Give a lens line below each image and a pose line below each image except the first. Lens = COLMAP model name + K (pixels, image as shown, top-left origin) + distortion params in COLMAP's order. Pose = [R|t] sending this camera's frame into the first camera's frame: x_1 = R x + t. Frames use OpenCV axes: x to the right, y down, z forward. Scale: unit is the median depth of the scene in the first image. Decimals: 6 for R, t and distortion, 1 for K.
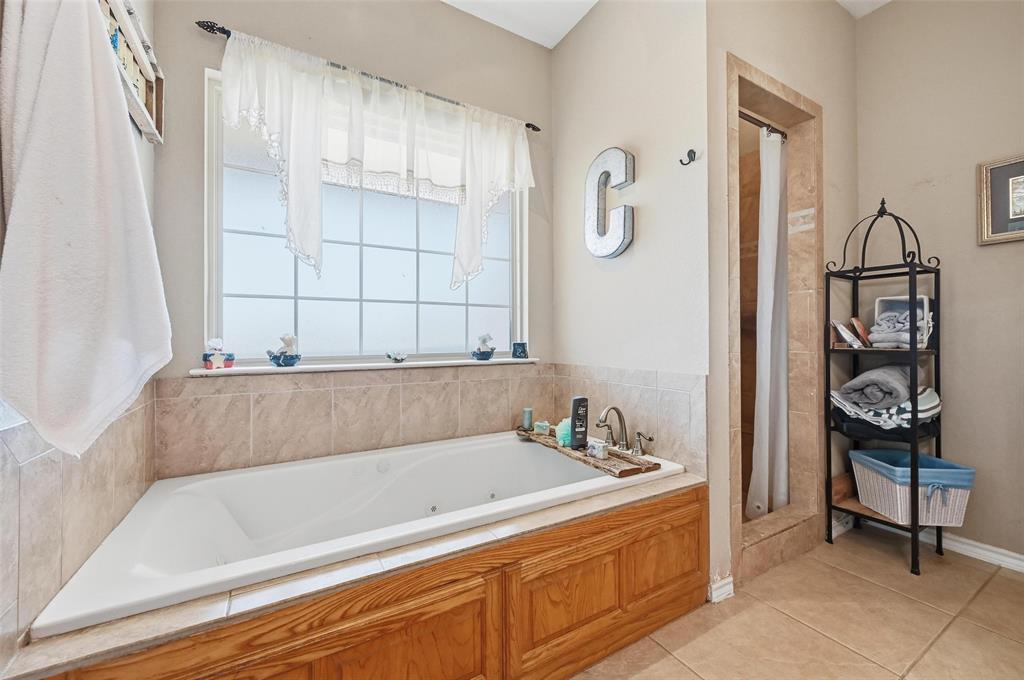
lens RADIAL K [[408.7, 0, 515.4], [0, 408.7, 335.5], [0, 0, 1]] dist [-0.001111, -0.000013]
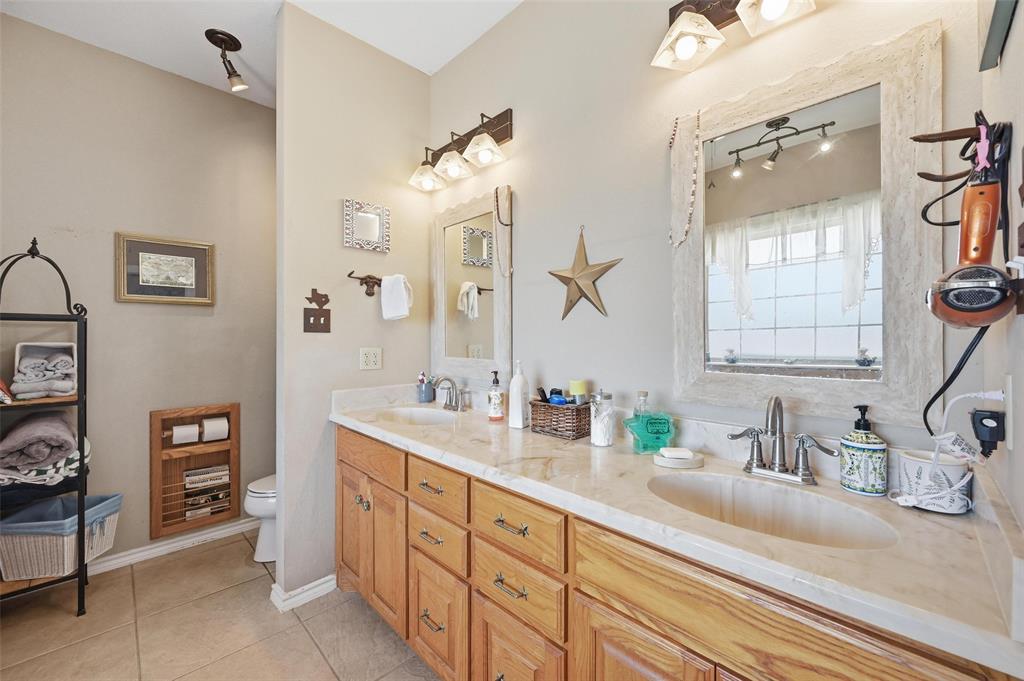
lens RADIAL K [[408.7, 0, 515.4], [0, 408.7, 336.0], [0, 0, 1]] dist [-0.001111, -0.000013]
pose [[-0.257945, 0.004552, 0.966149, -0.286712], [-0.002563, 0.999982, -0.005395, -0.112550], [-0.966156, -0.003868, -0.257928, 0.182510]]
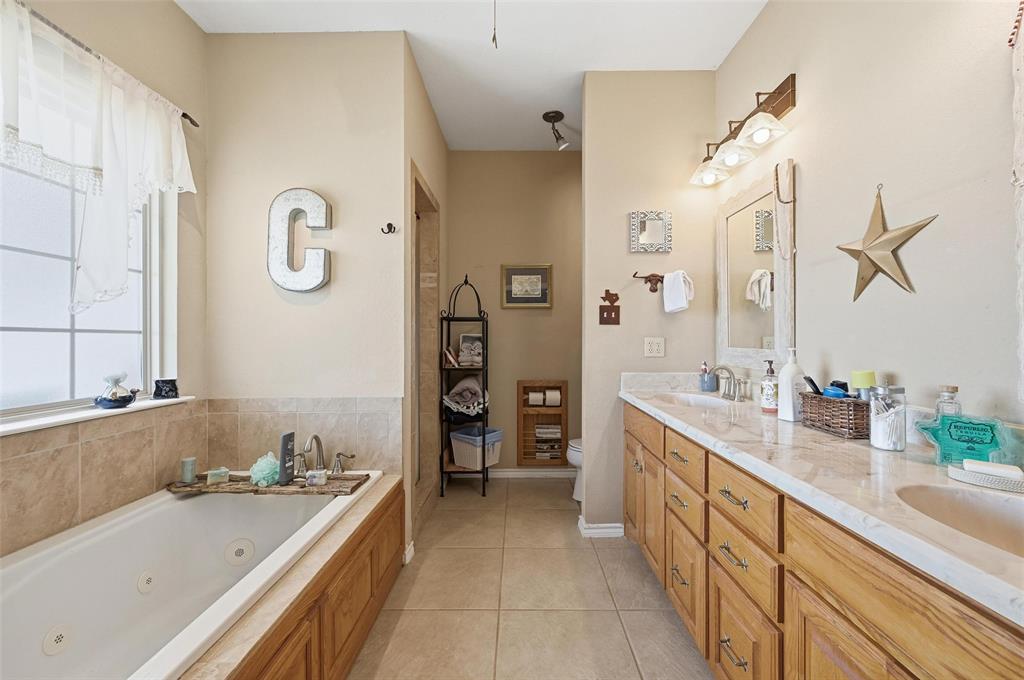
lens RADIAL K [[411.6, 0, 517.2], [0, 411.6, 338.4], [0, 0, 1]] dist [-0.001303, -0.000086]
pose [[0.501832, 0.003084, 0.864960, -0.423942], [-0.004262, 0.999990, -0.001093, -0.079702], [-0.864955, -0.003138, 0.501840, 0.001081]]
